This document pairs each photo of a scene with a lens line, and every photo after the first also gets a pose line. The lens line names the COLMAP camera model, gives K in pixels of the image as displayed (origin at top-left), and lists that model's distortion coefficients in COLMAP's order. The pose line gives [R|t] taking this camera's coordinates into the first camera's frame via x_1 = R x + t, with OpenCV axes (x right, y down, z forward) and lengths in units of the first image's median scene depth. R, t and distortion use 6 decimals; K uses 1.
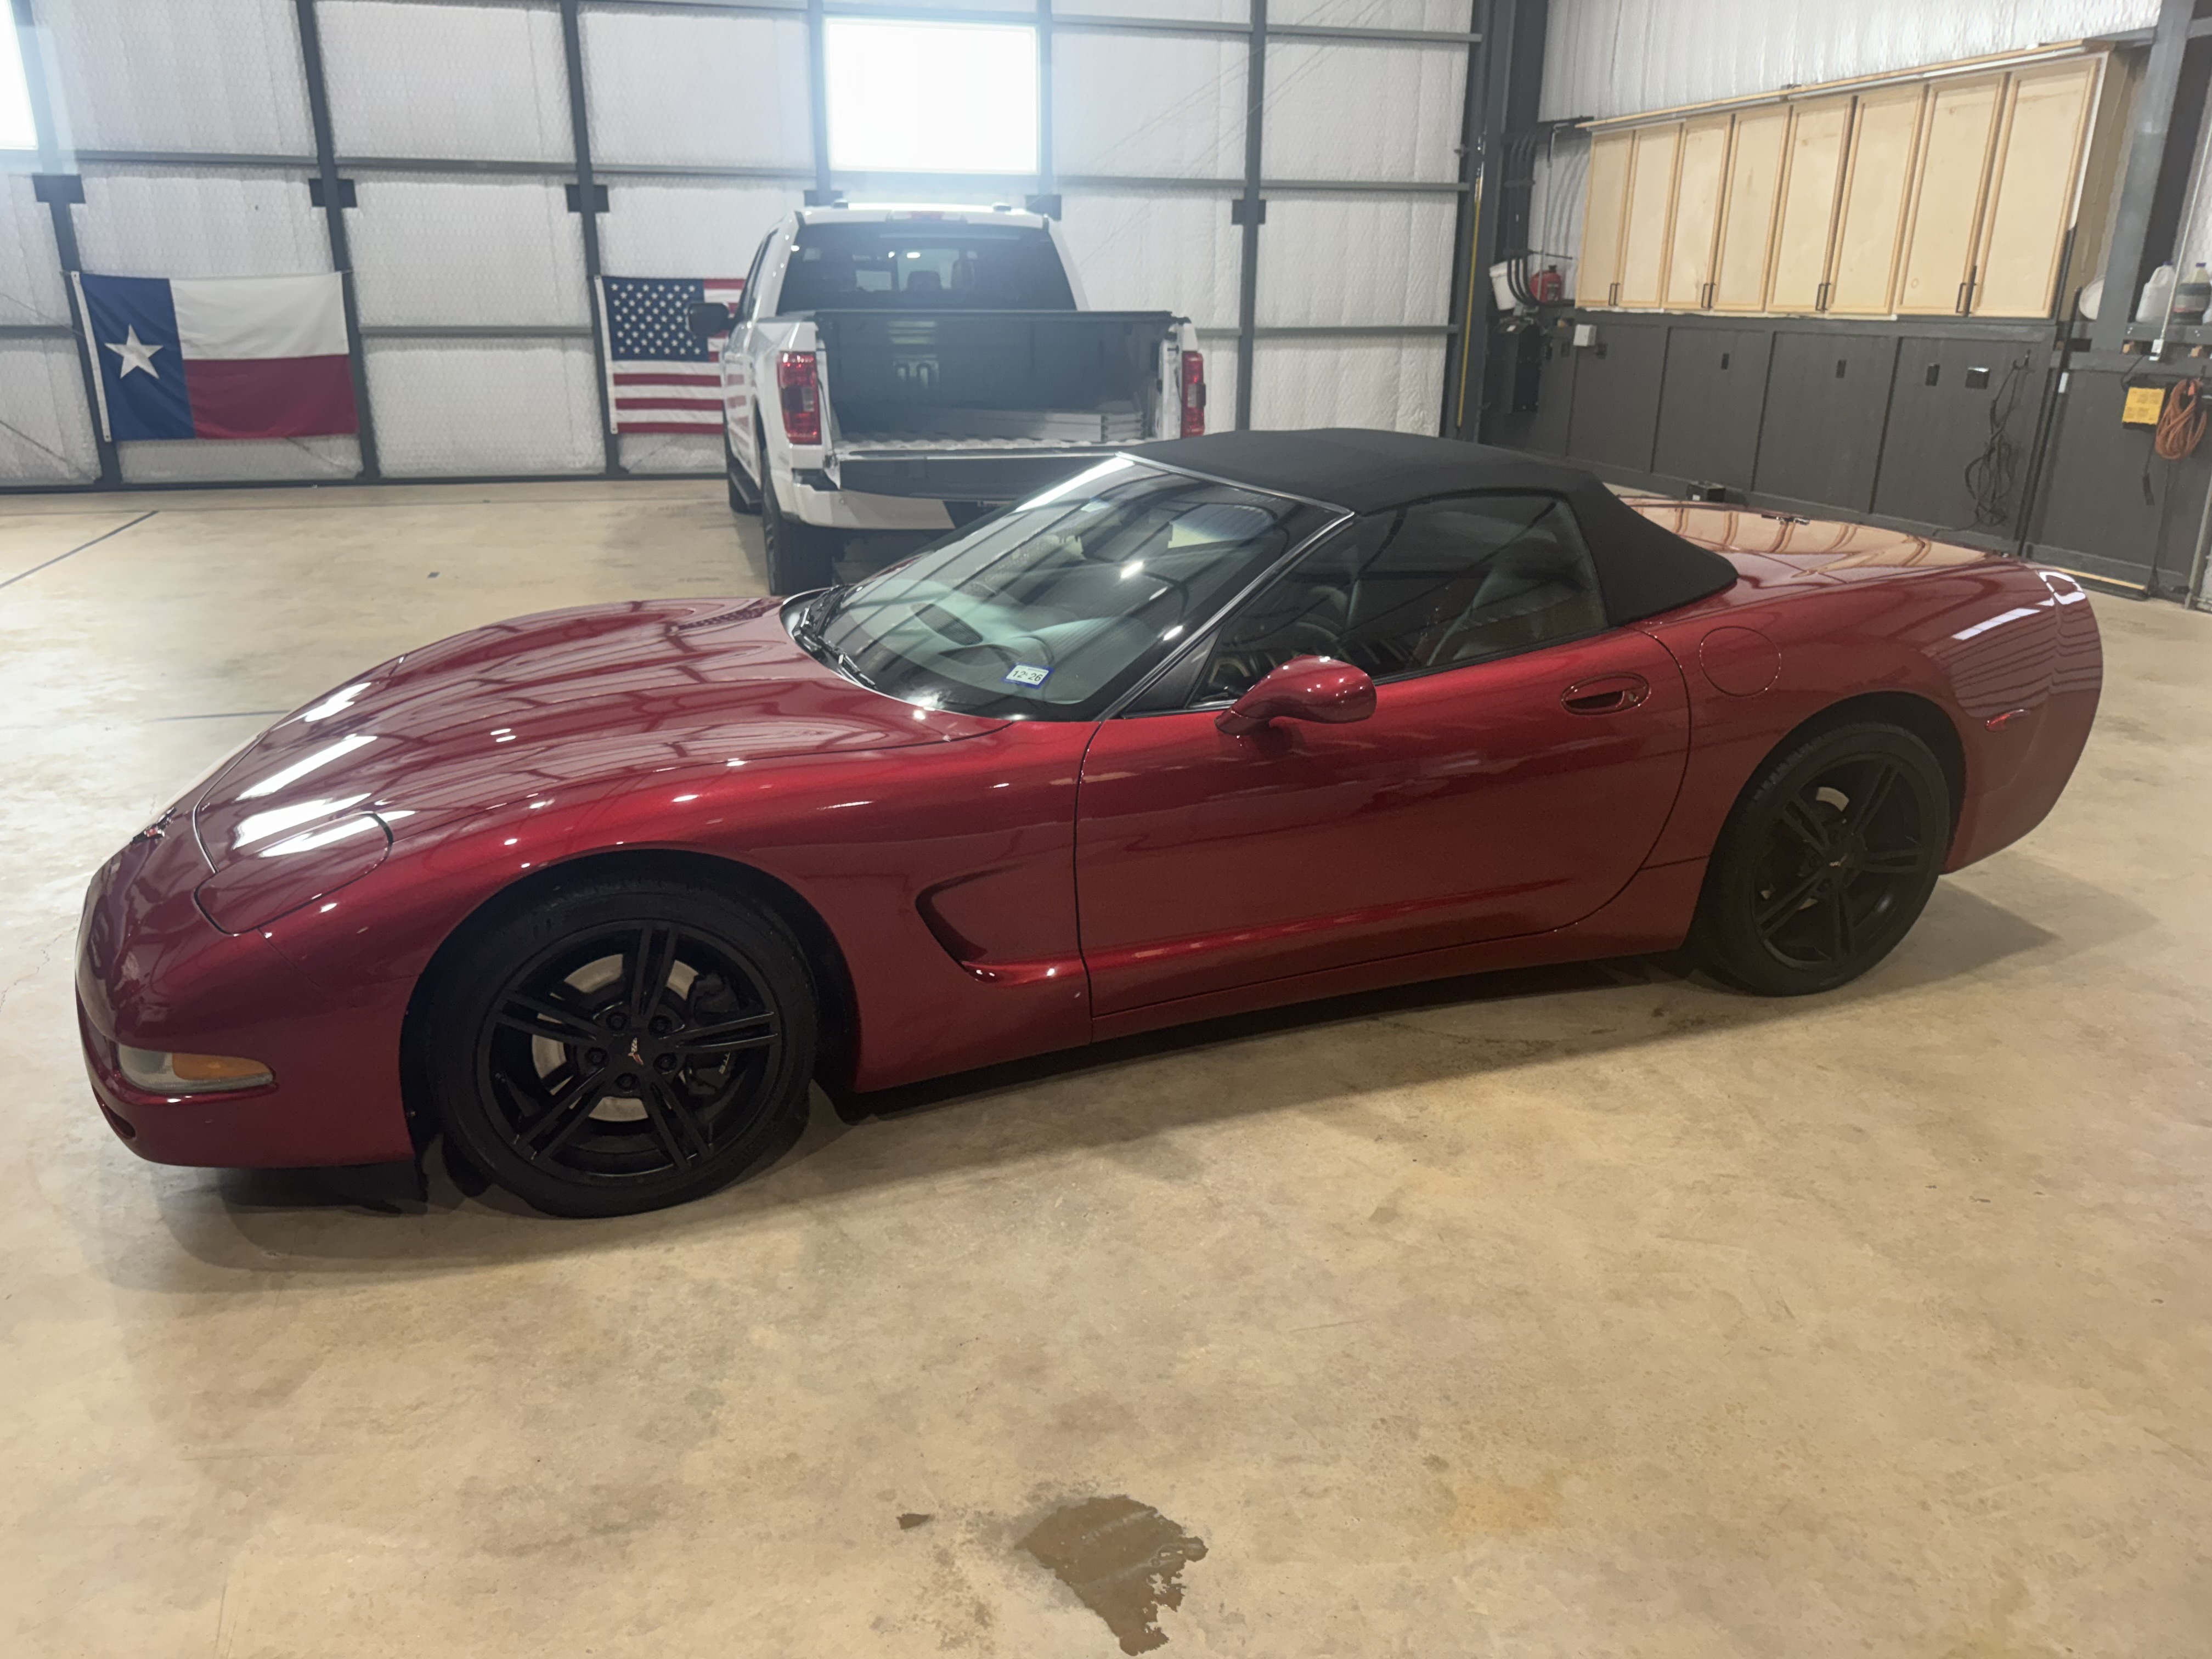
lens RADIAL K [[1584.0, 0, 1106.0], [0, 1584.0, 829.5], [0, 0, 1]] dist [0.053949, -0.067013]
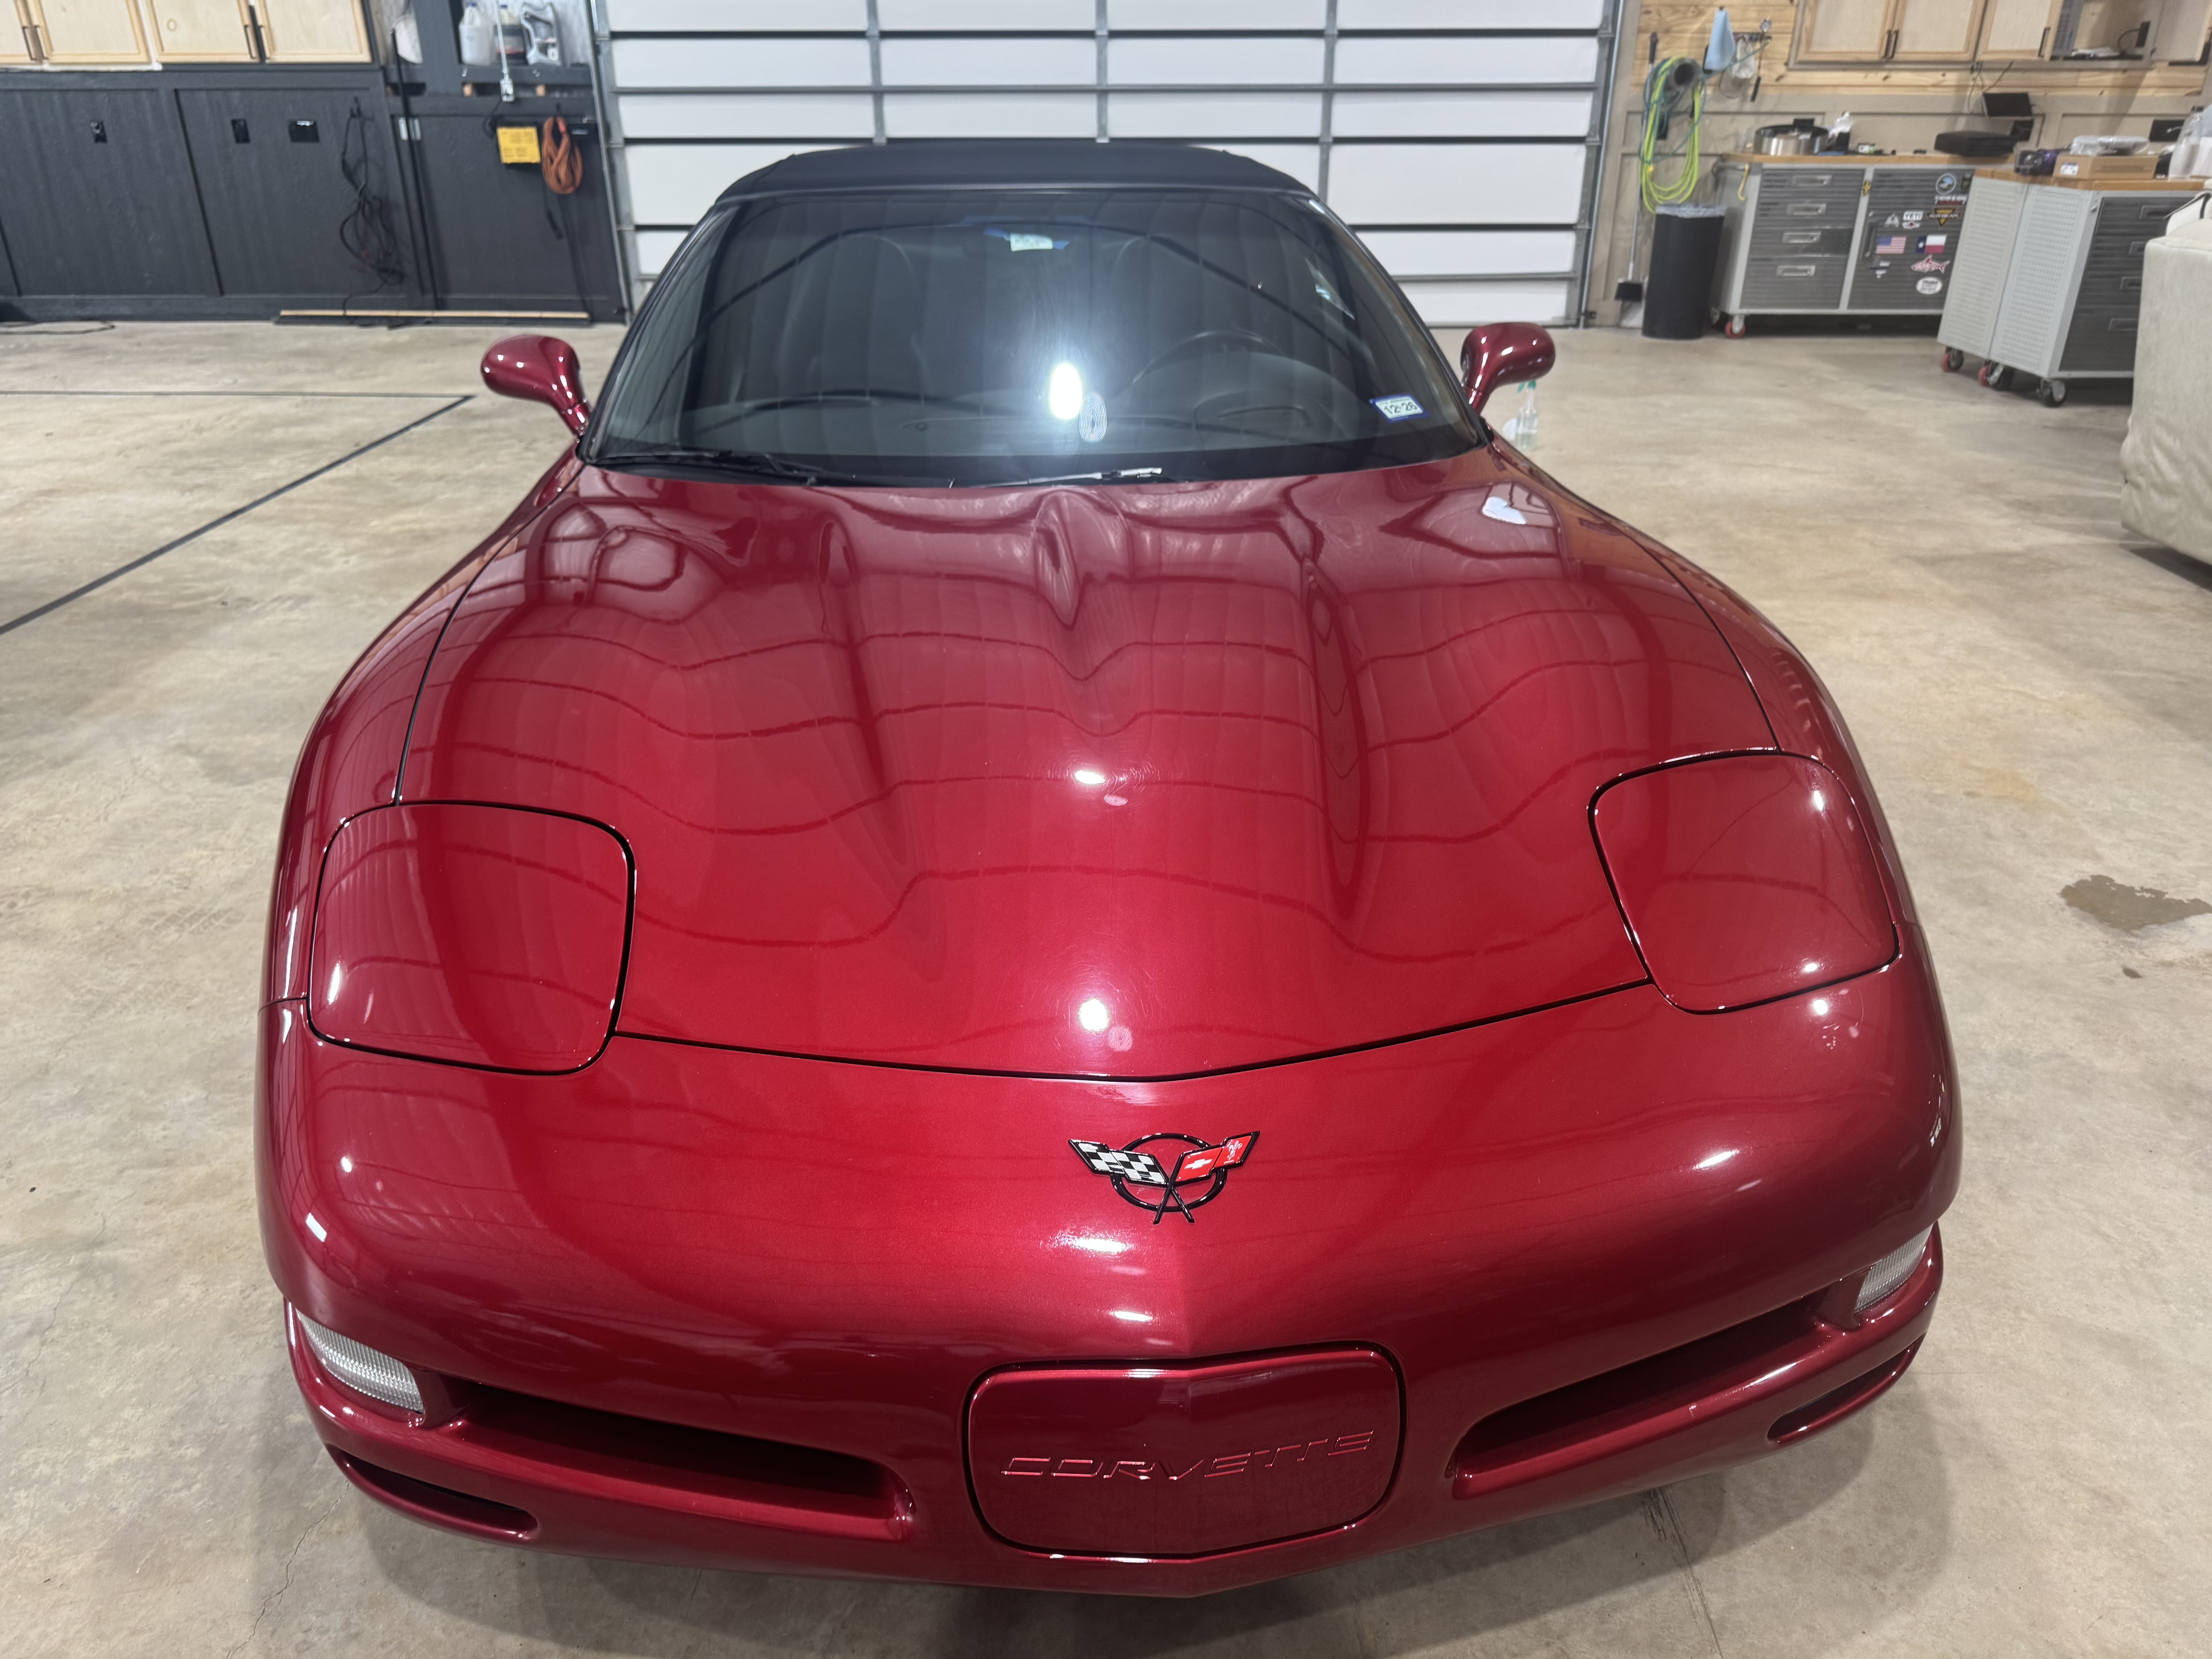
lens RADIAL K [[1600.7, 0, 1071.2], [0, 1600.7, 840.5], [0, 0, 1]] dist [-0.007710, 0.007040]
pose [[0.275095, -0.419813, 0.864916, -0.369533], [0.311248, 0.890067, 0.333025, -0.089410], [-0.909641, 0.177590, 0.375519, 0.336829]]
